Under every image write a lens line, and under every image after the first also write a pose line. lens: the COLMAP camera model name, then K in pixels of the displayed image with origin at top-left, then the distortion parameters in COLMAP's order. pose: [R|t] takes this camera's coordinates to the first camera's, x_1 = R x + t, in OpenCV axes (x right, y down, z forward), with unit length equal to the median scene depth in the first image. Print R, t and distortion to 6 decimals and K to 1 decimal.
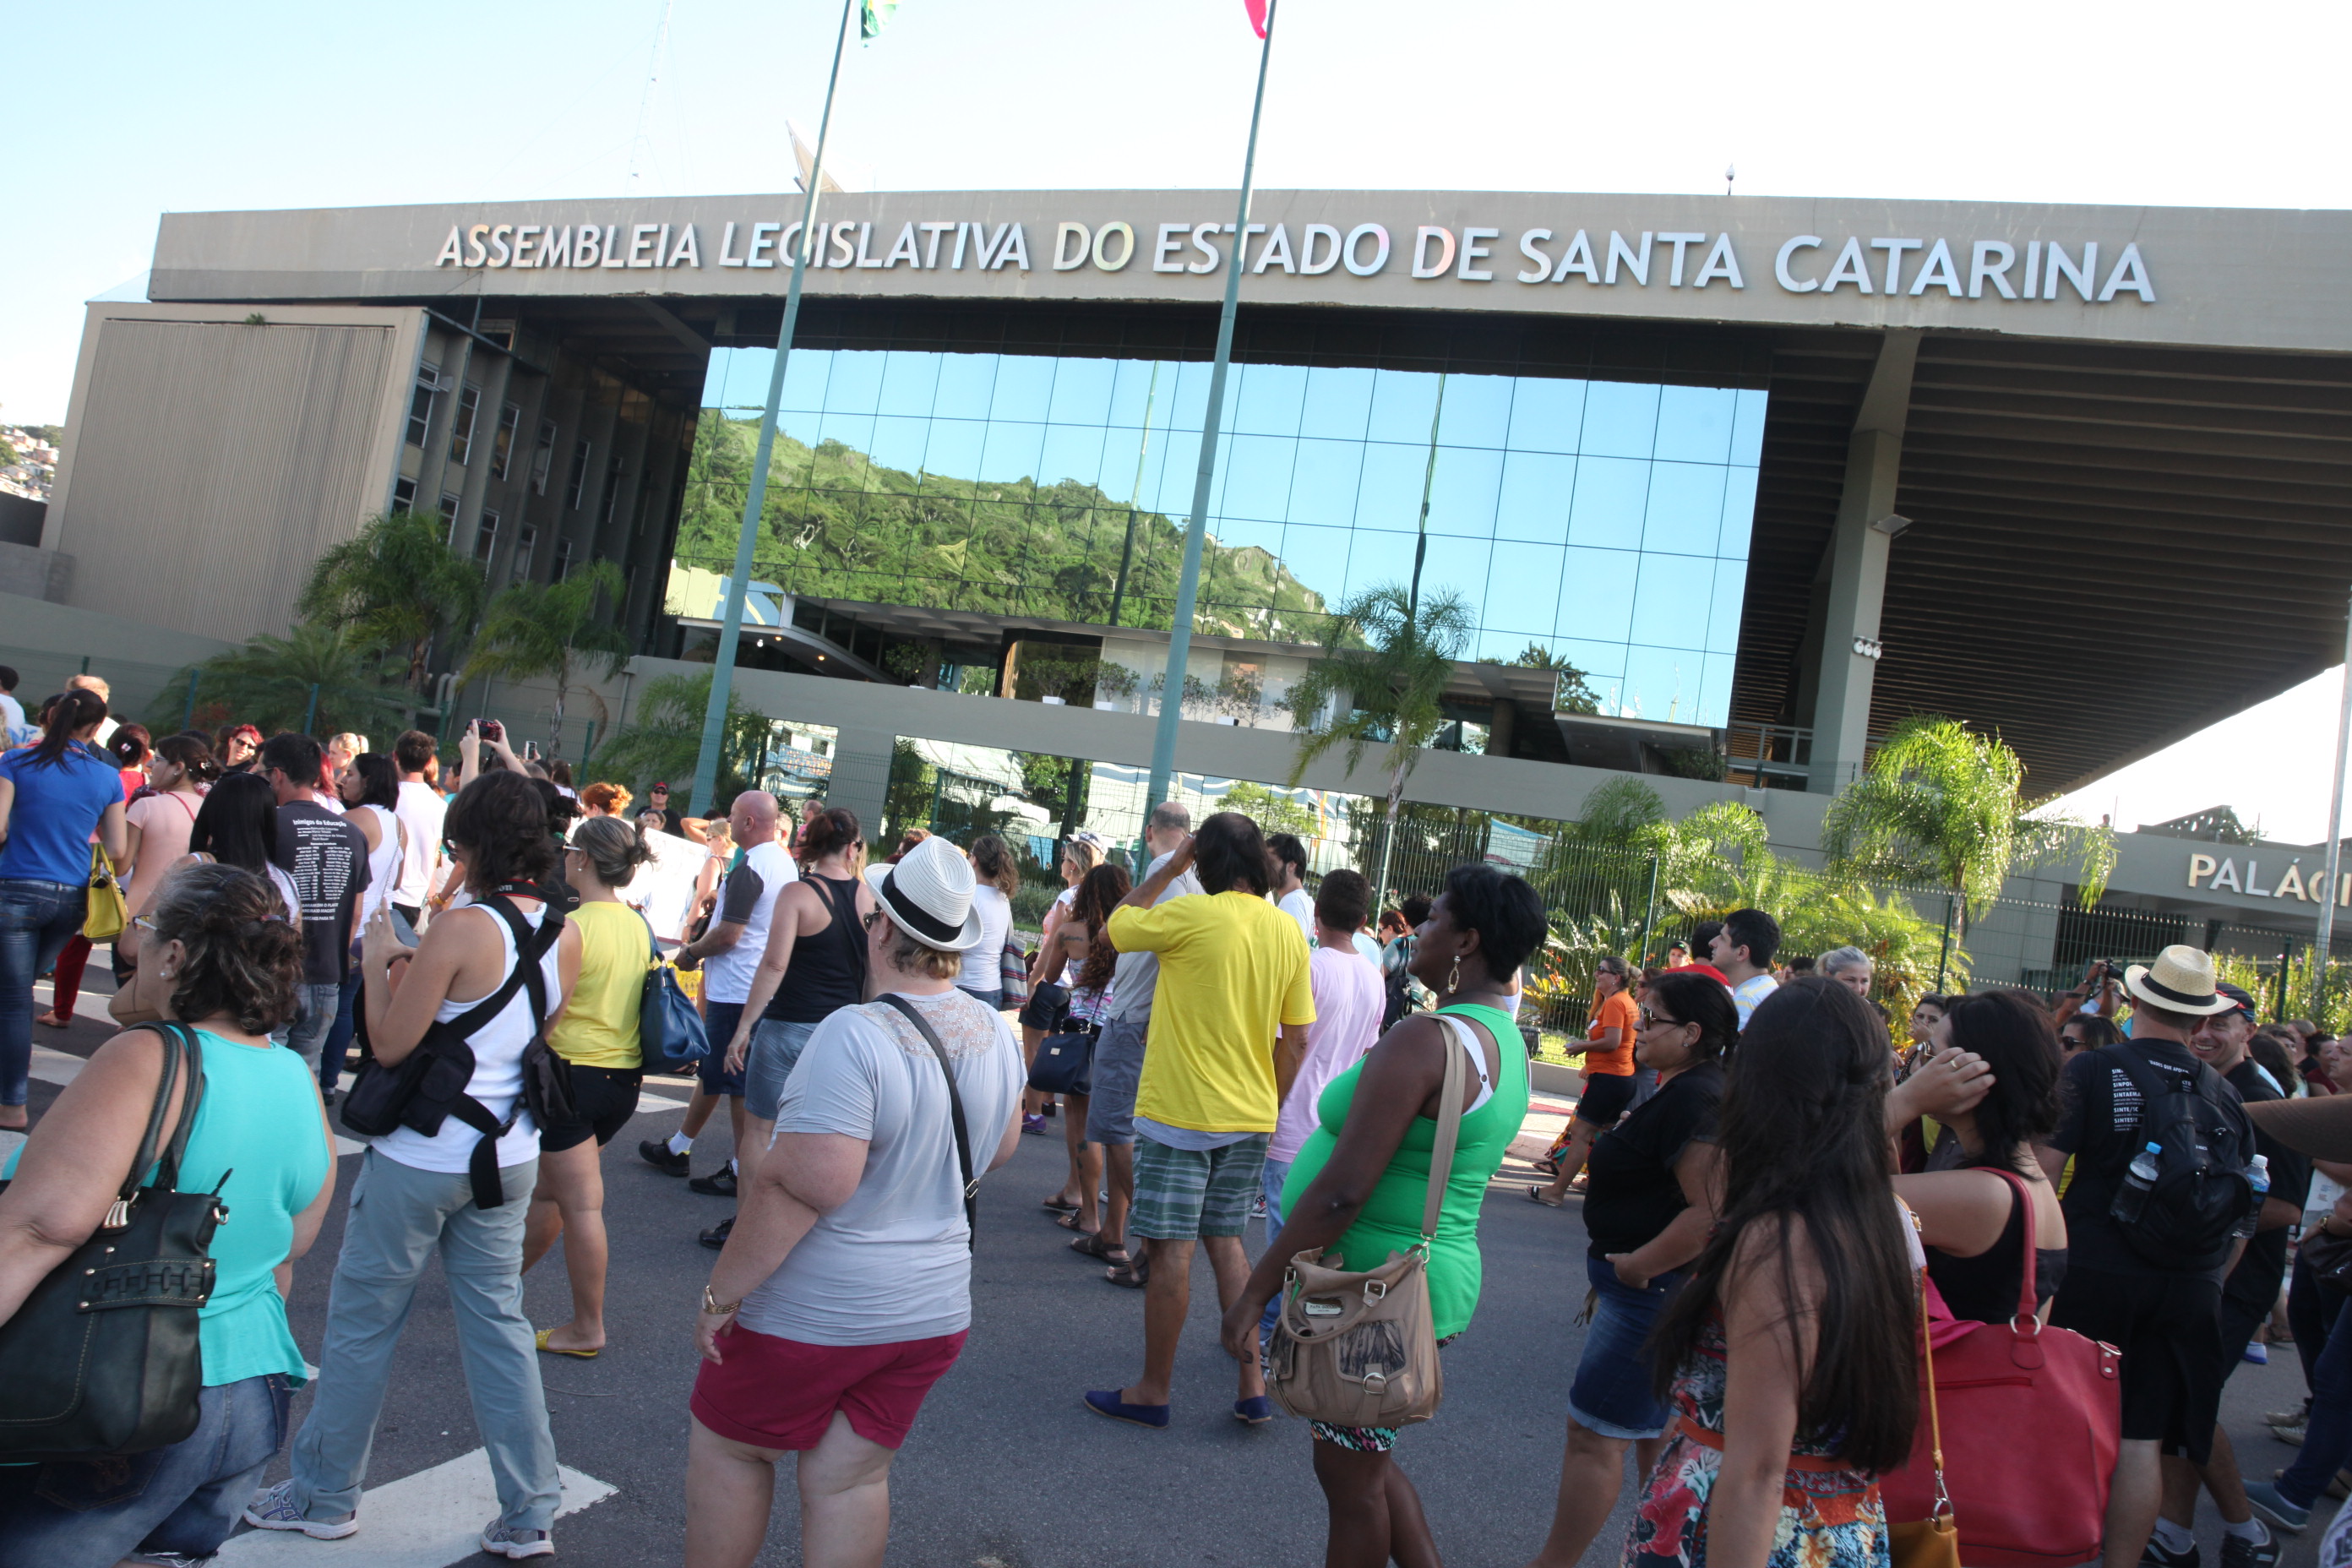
lens RADIAL K [[1613.6, 0, 1165.8], [0, 1613.6, 794.6], [0, 0, 1]] dist [-0.115371, 0.089903]
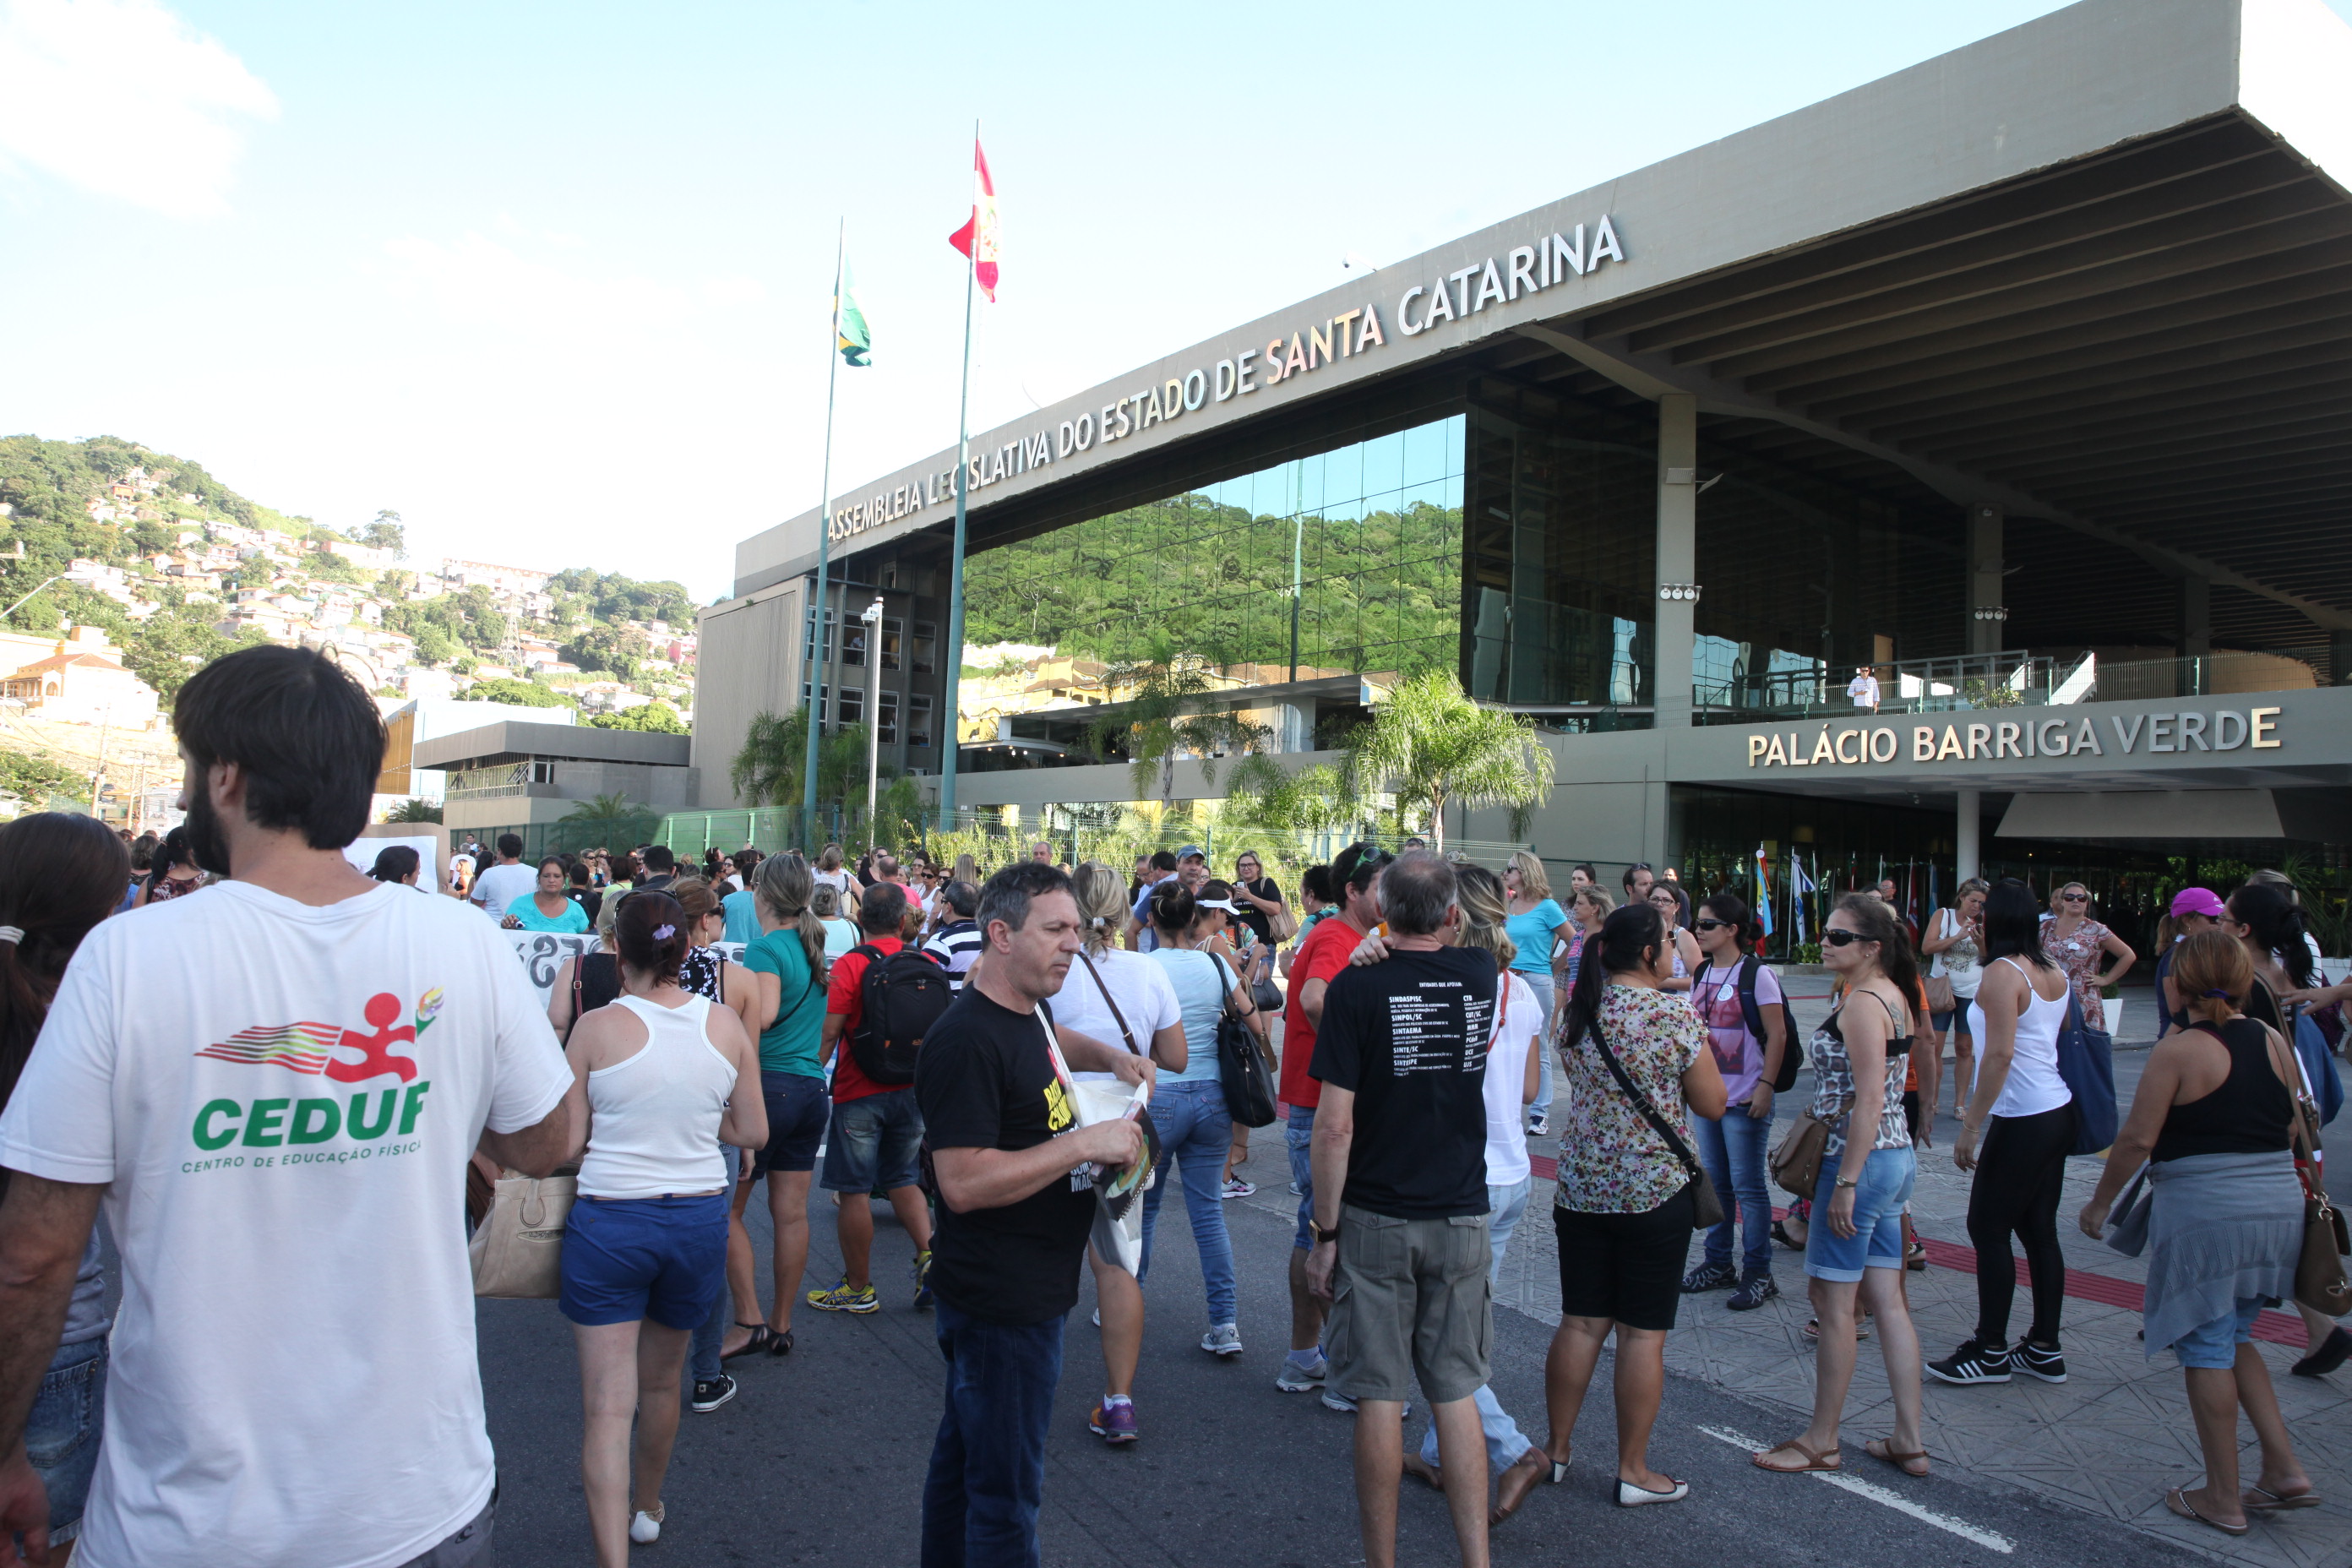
lens RADIAL K [[1608.1, 0, 1176.0], [0, 1608.1, 784.0], [0, 0, 1]] dist [-0.105542, 0.082253]
pose [[0.813011, -0.155039, -0.561227, 0.768871], [0.118936, 0.987794, -0.100585, 0.108337], [0.569971, 0.015027, 0.821527, -0.094718]]
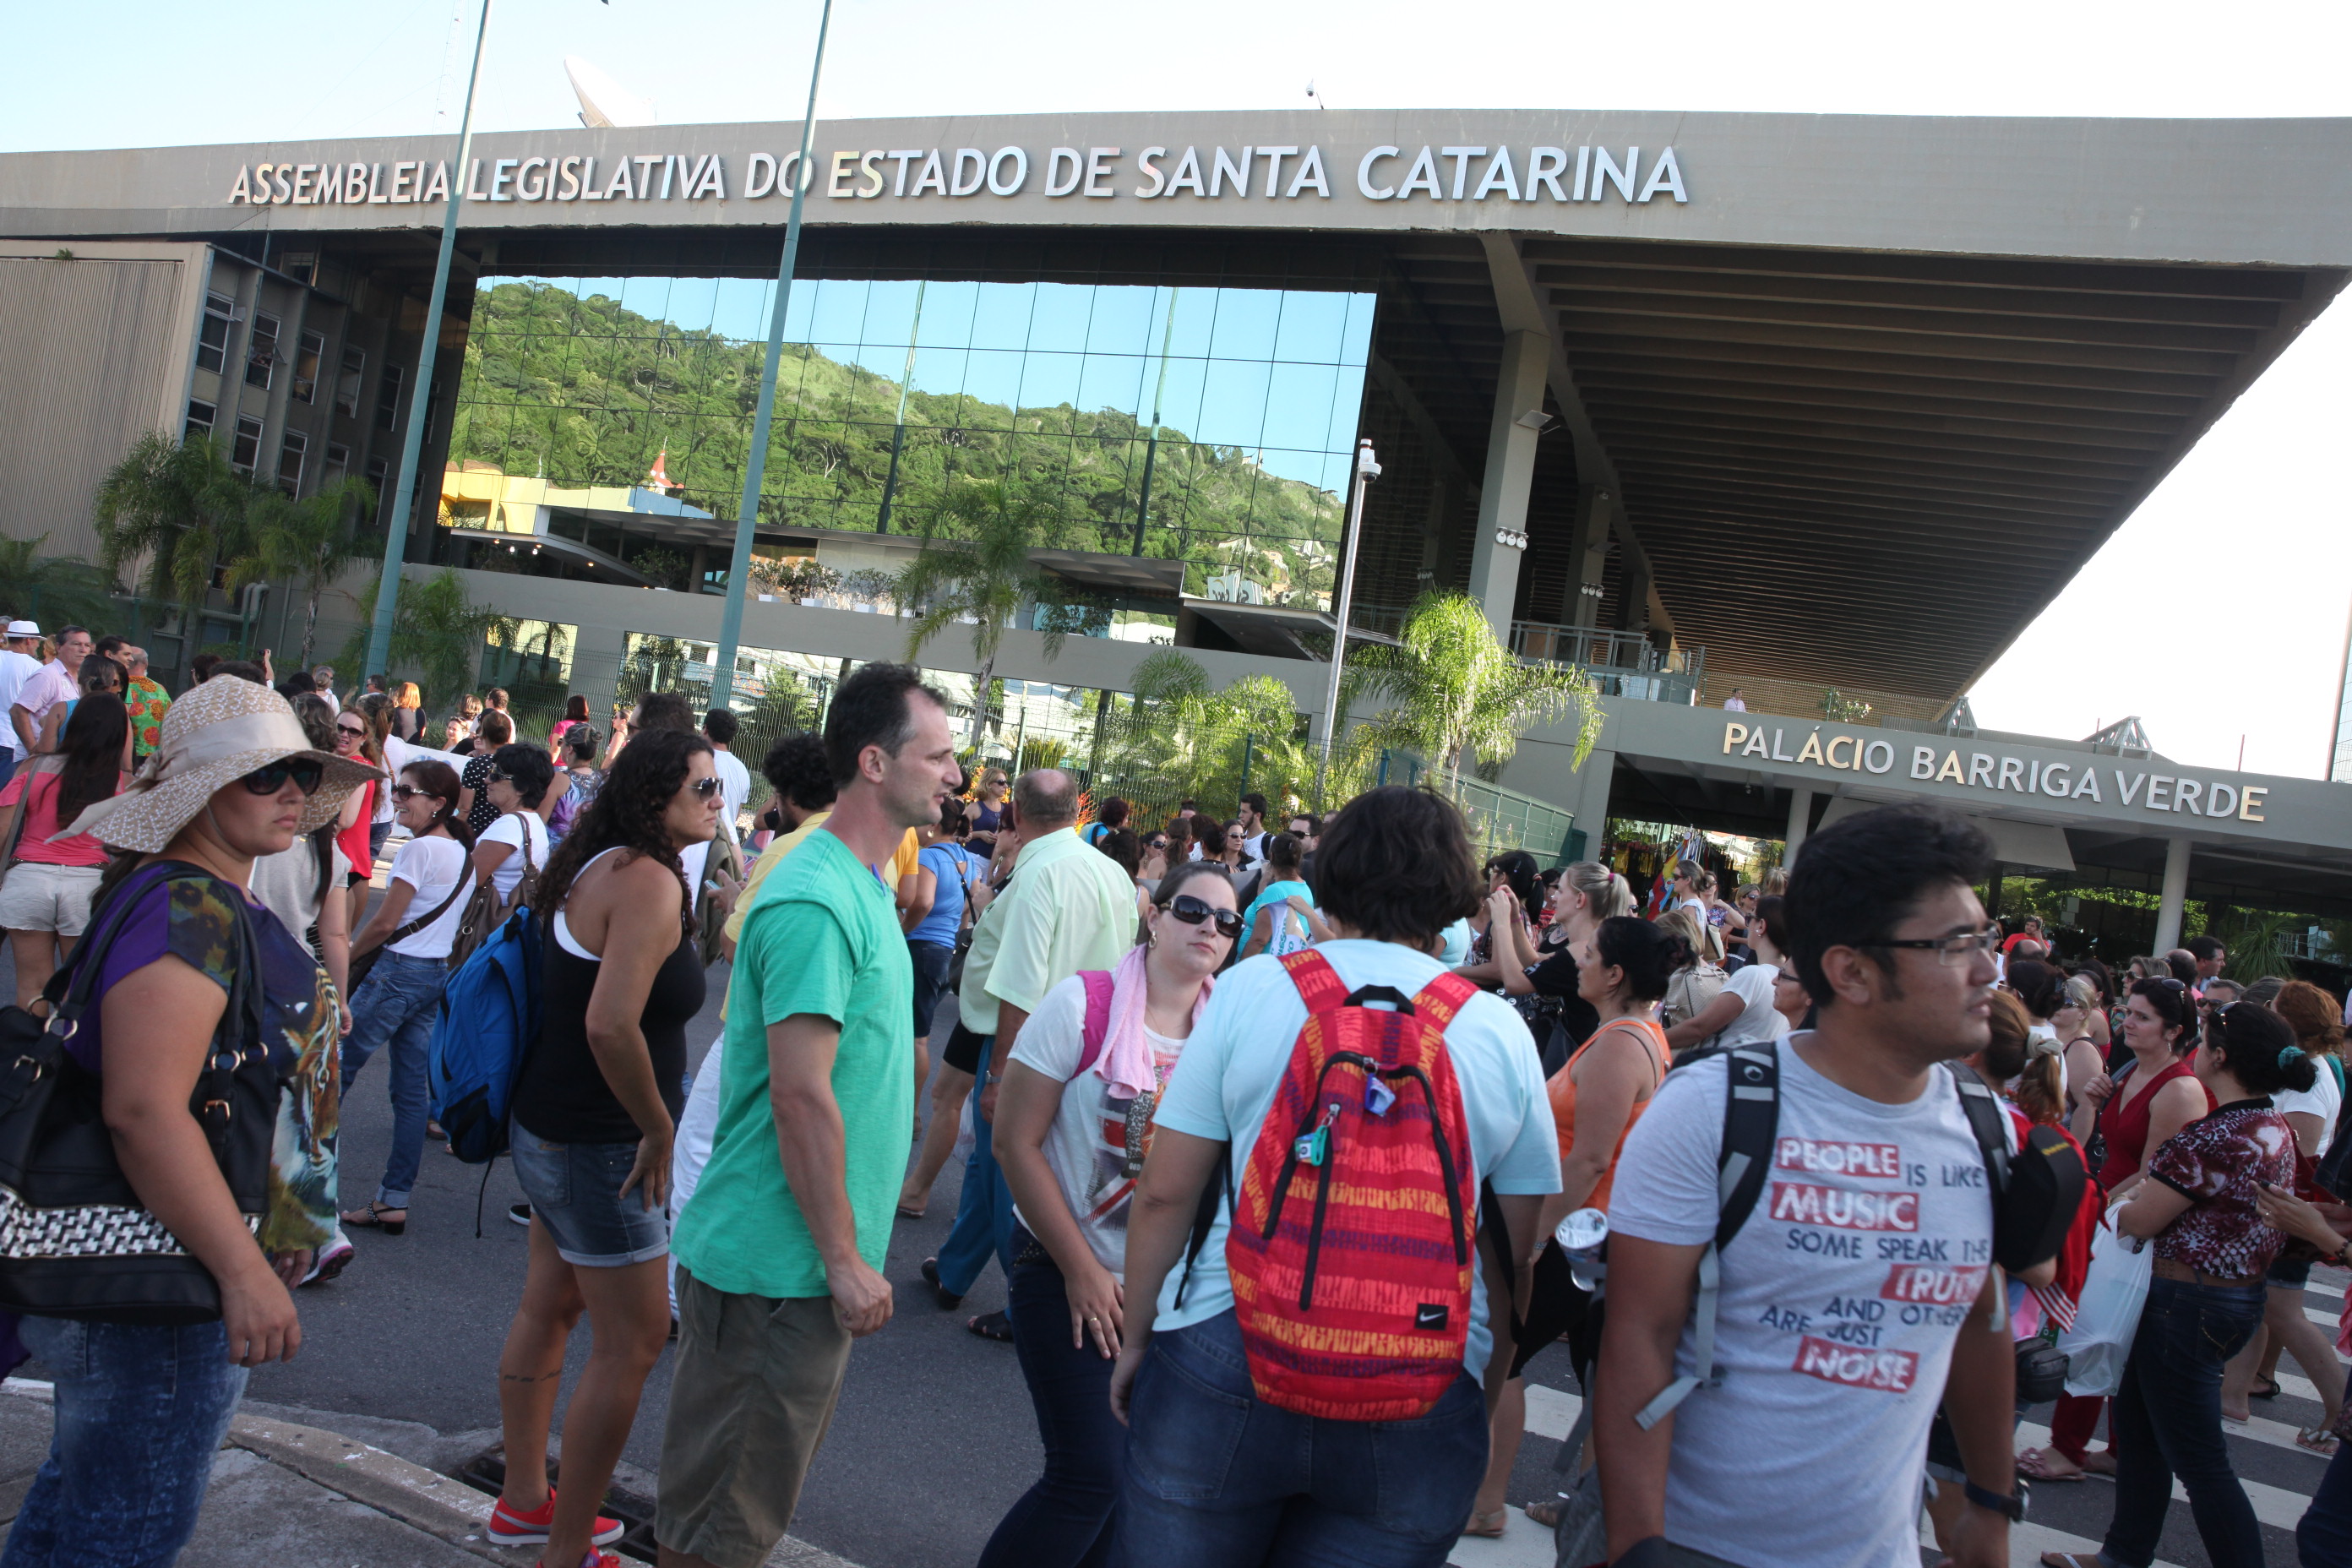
lens RADIAL K [[1608.1, 0, 1176.0], [0, 1608.1, 784.0], [0, 0, 1]] dist [-0.105542, 0.082253]
pose [[0.999574, -0.004372, -0.028856, 0.255122], [0.005453, 0.999282, 0.037502, 0.030108], [0.028671, -0.037644, 0.998880, -0.077216]]
